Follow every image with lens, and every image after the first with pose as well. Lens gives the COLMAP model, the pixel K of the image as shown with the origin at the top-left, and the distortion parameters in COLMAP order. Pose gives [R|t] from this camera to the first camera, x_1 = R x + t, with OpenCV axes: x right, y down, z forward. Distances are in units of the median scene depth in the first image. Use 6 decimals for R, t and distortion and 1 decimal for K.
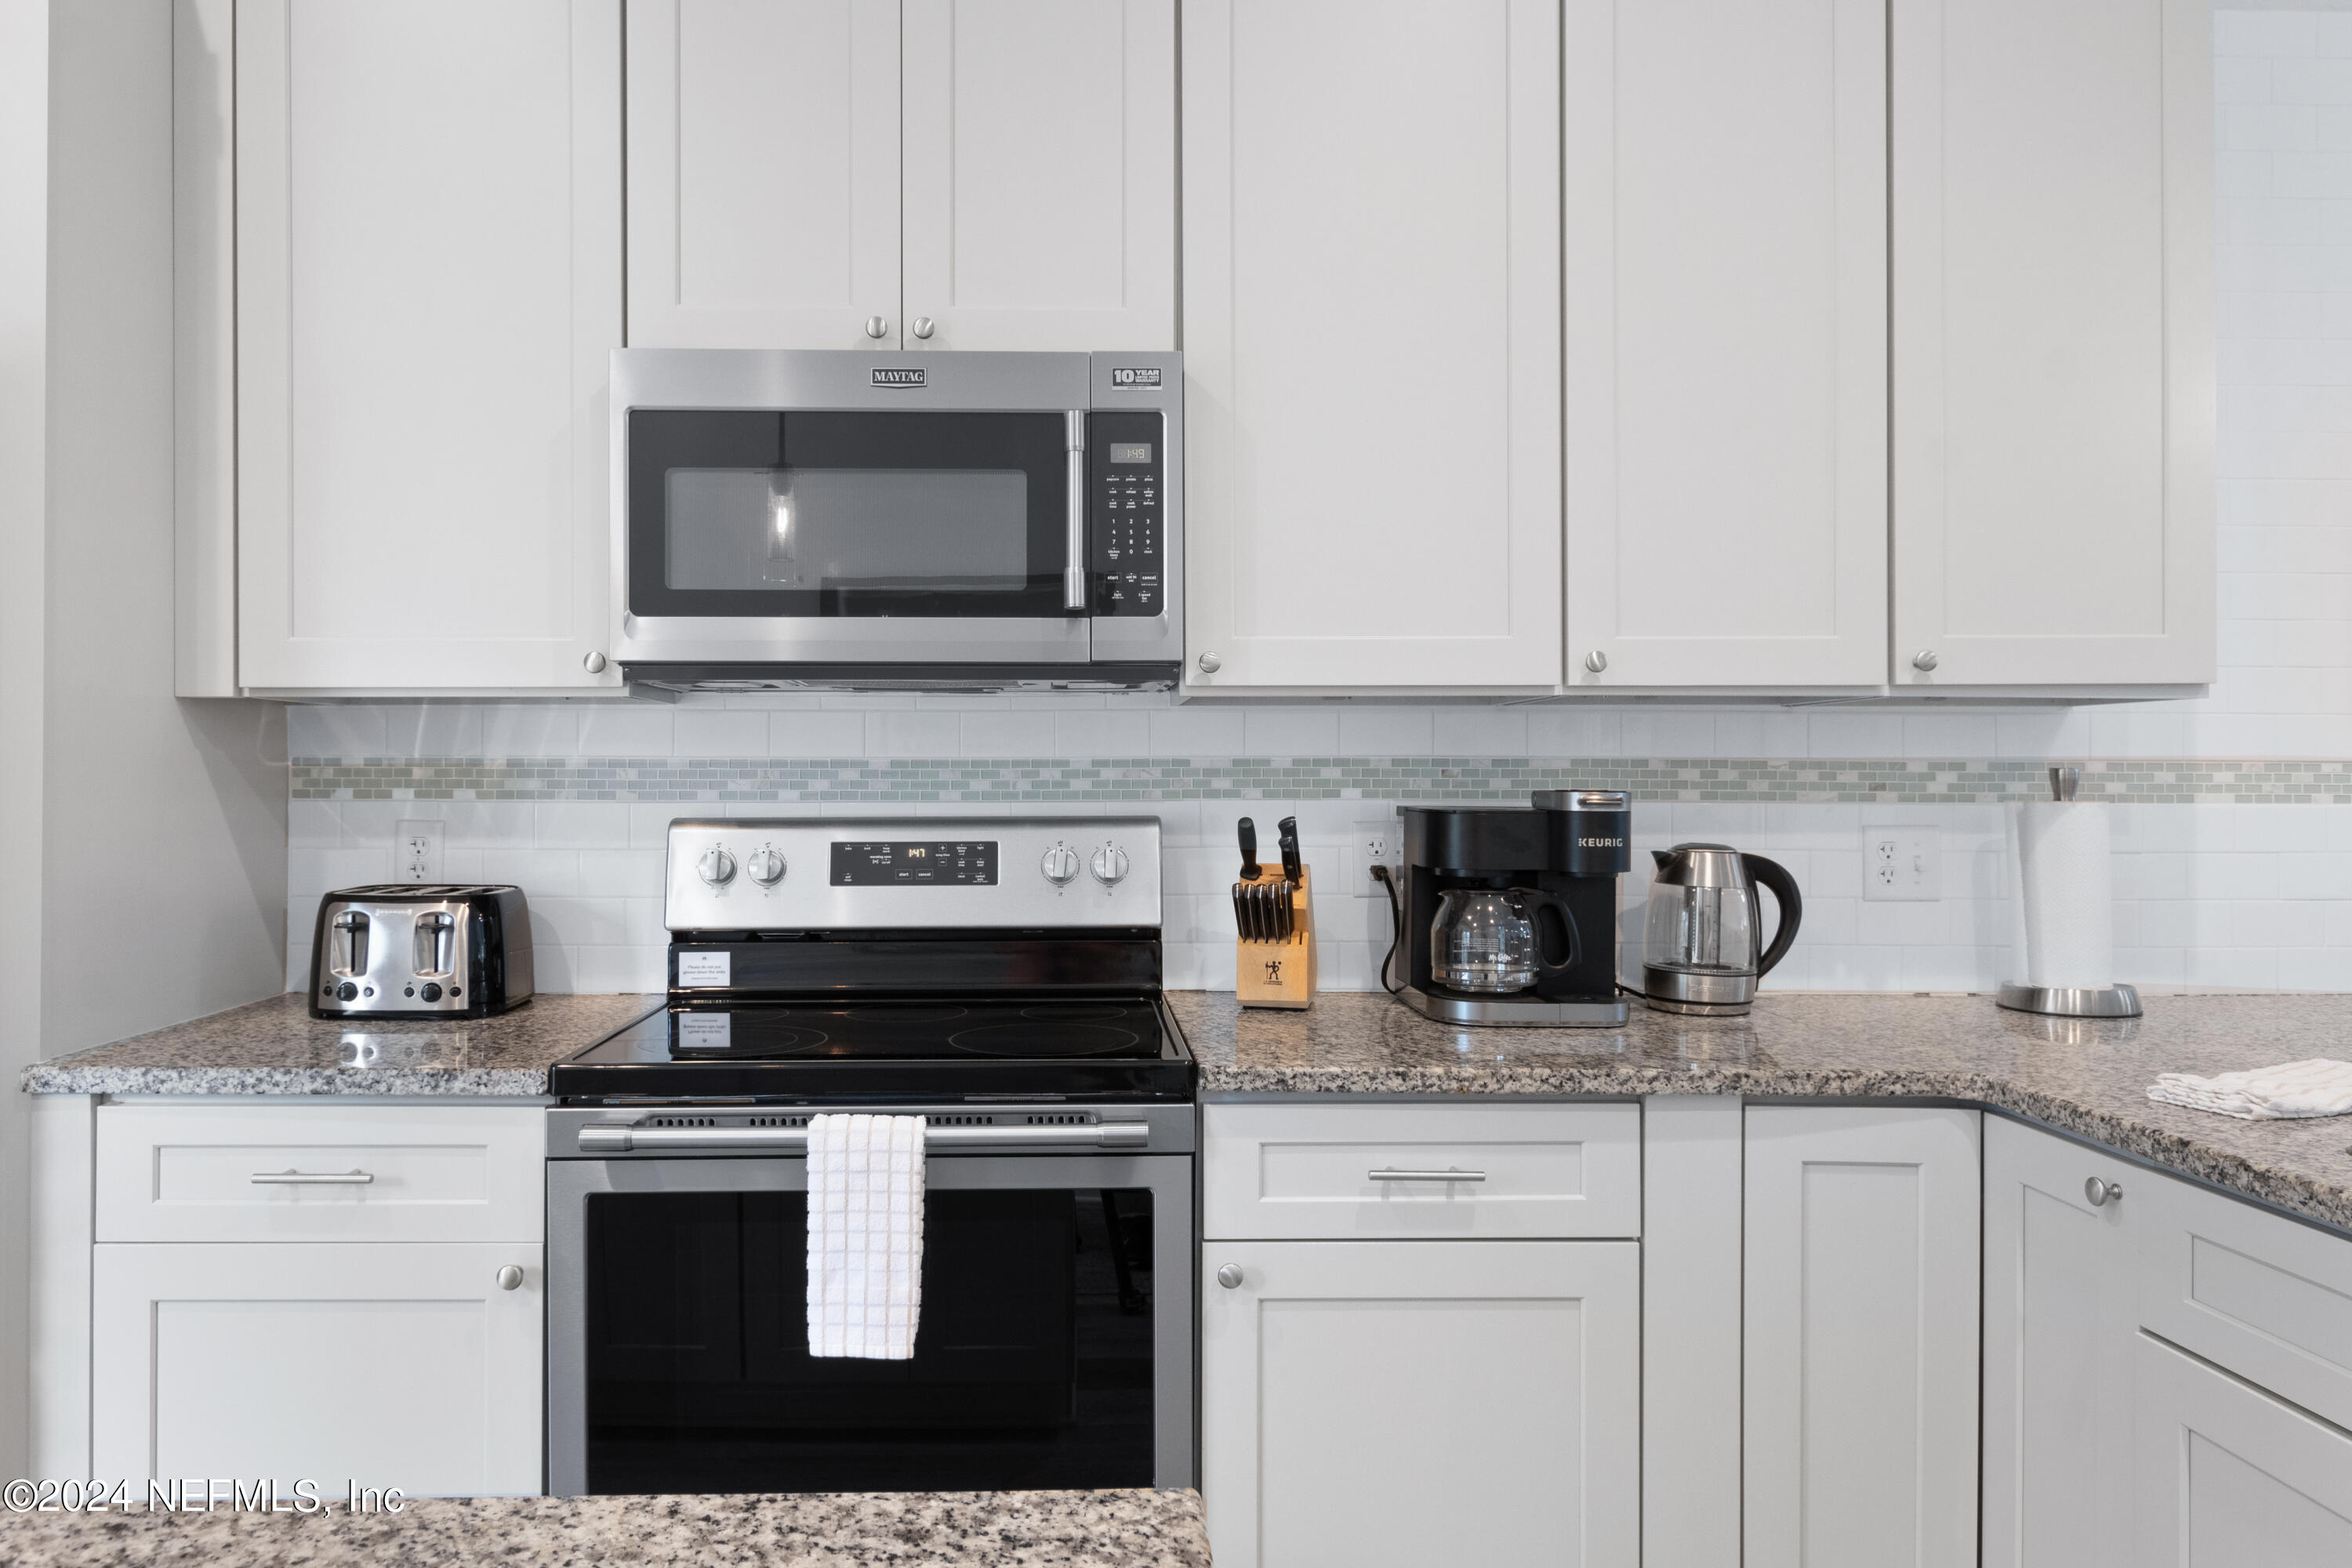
lens RADIAL K [[1575.9, 0, 1099.0], [0, 1575.9, 775.3], [0, 0, 1]] dist [0.002646, 0.000993]
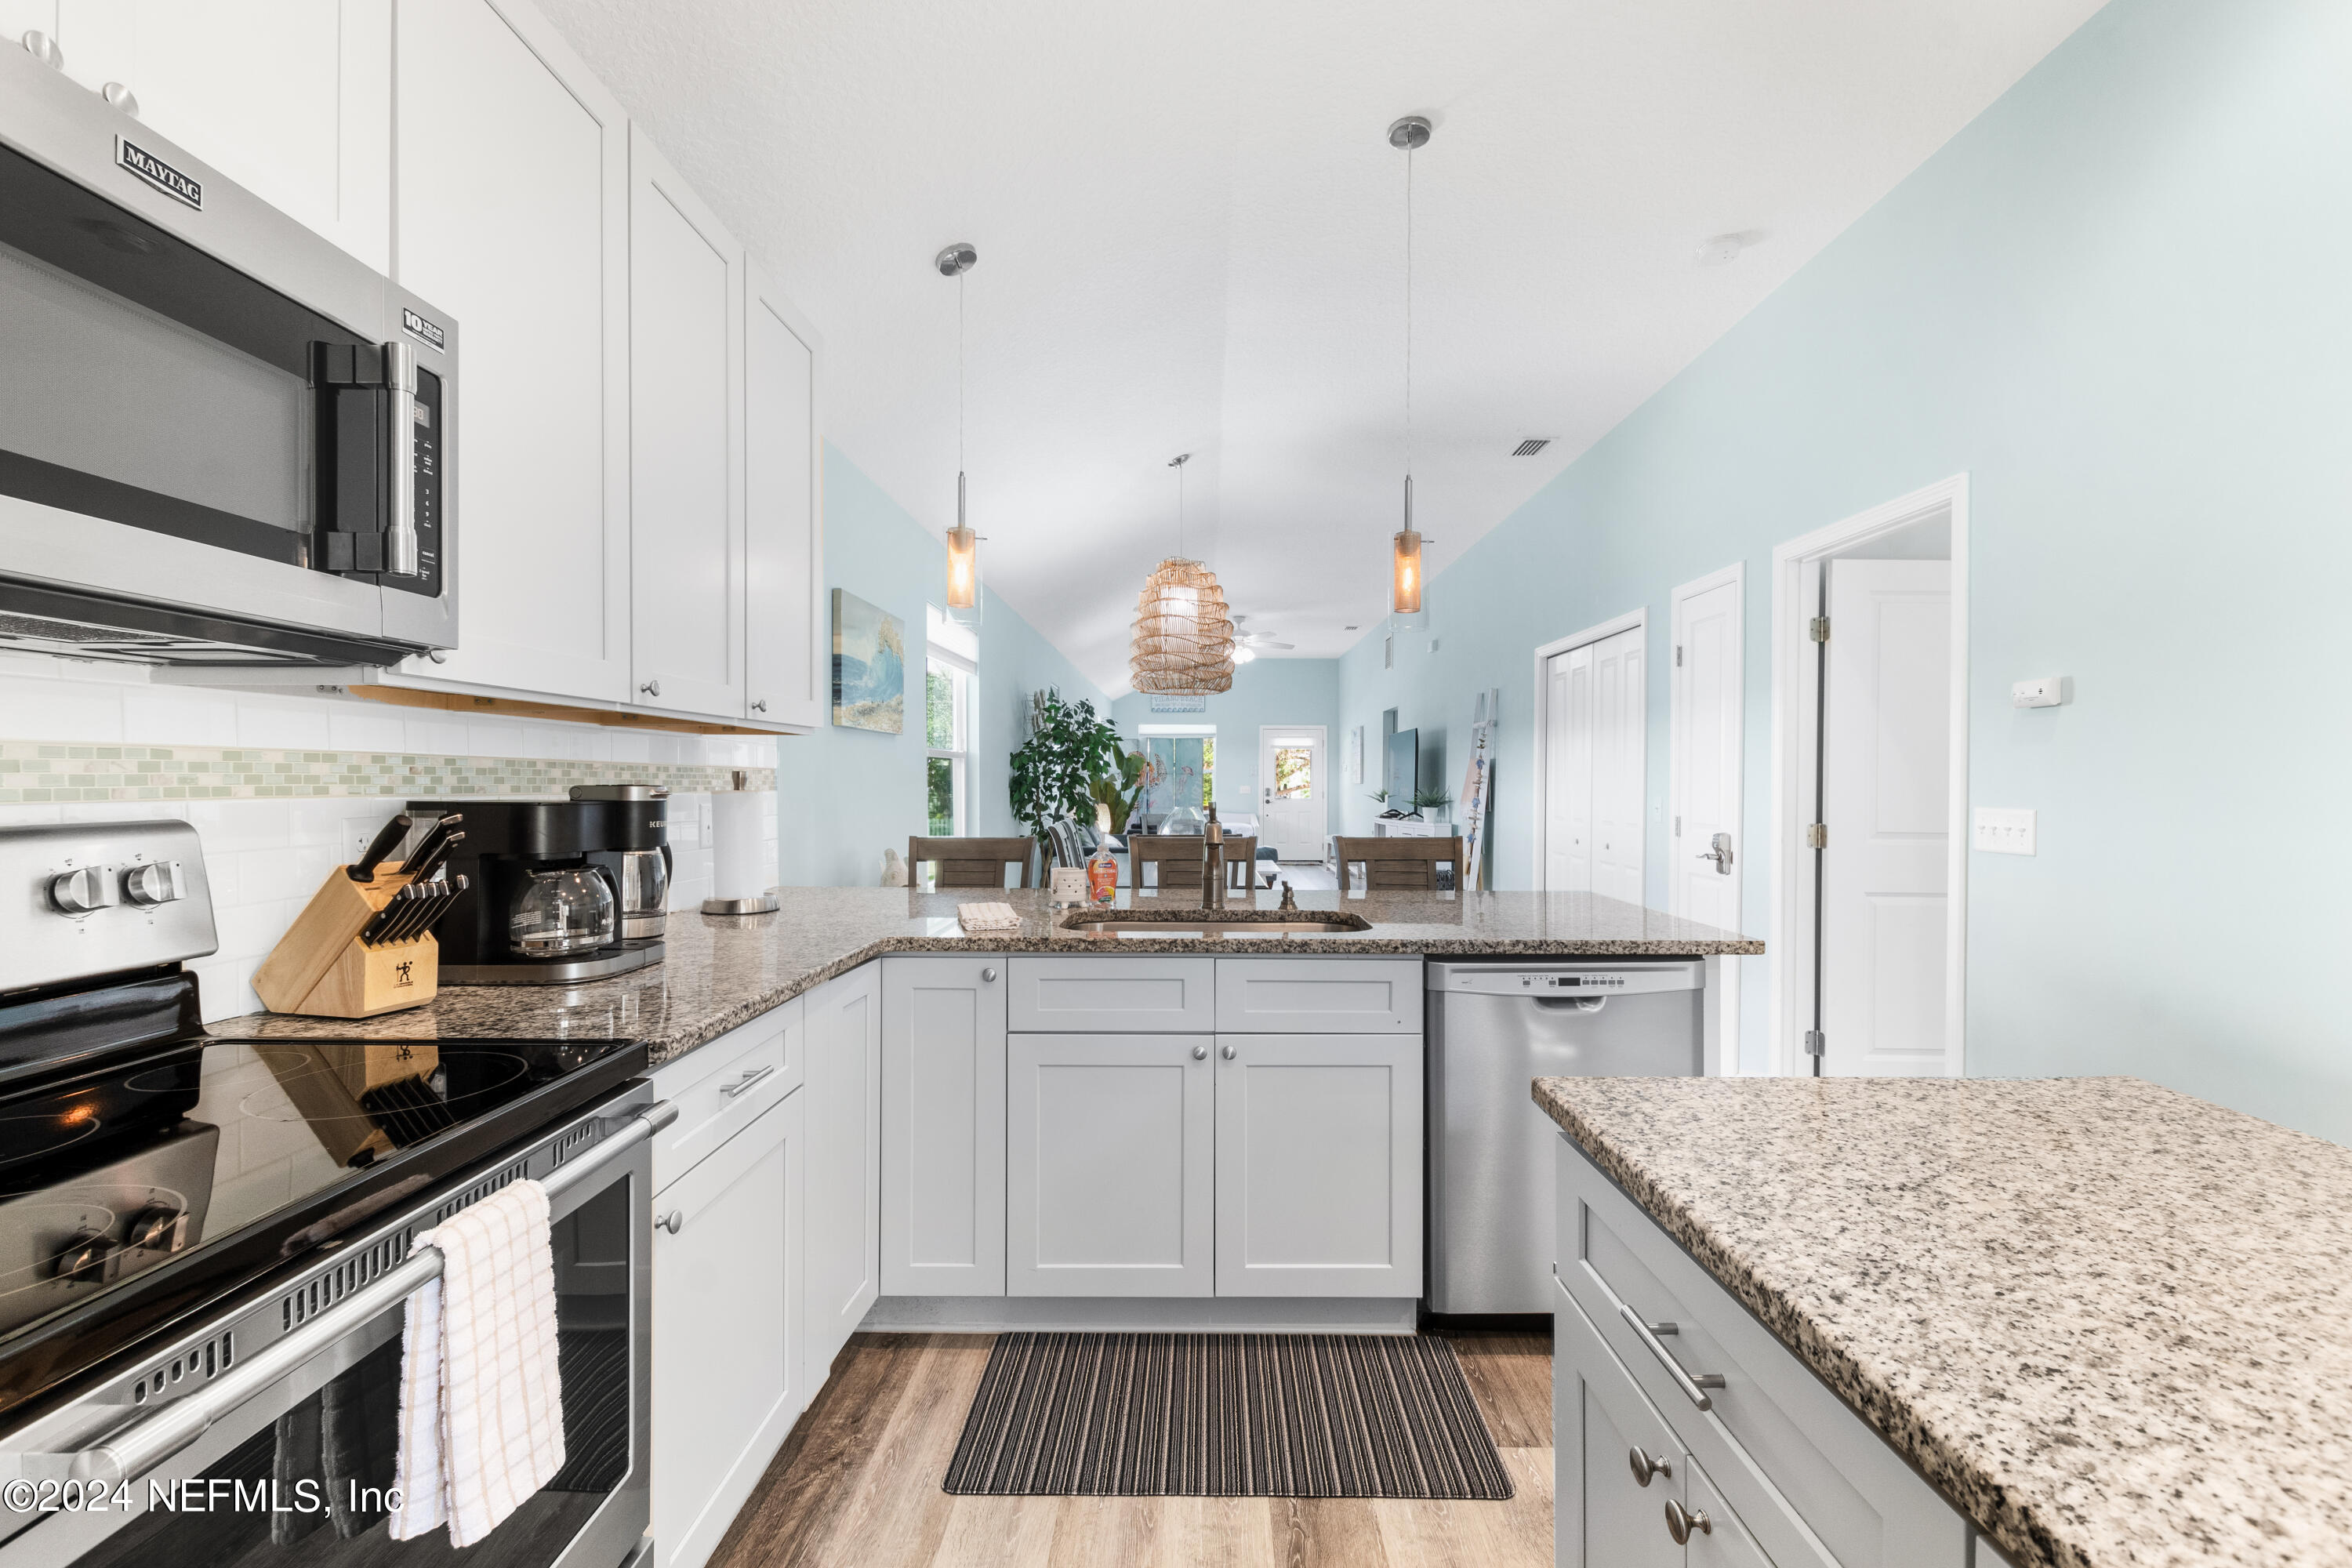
lens RADIAL K [[1011.6, 0, 1181.7], [0, 1011.6, 781.8], [0, 0, 1]] dist [0.003442, -0.000837]
pose [[0.028186, -0.001143, 0.999602, -0.502954], [-0.005609, 0.999983, 0.001302, 0.003182], [-0.999587, -0.005643, 0.028179, 0.507132]]
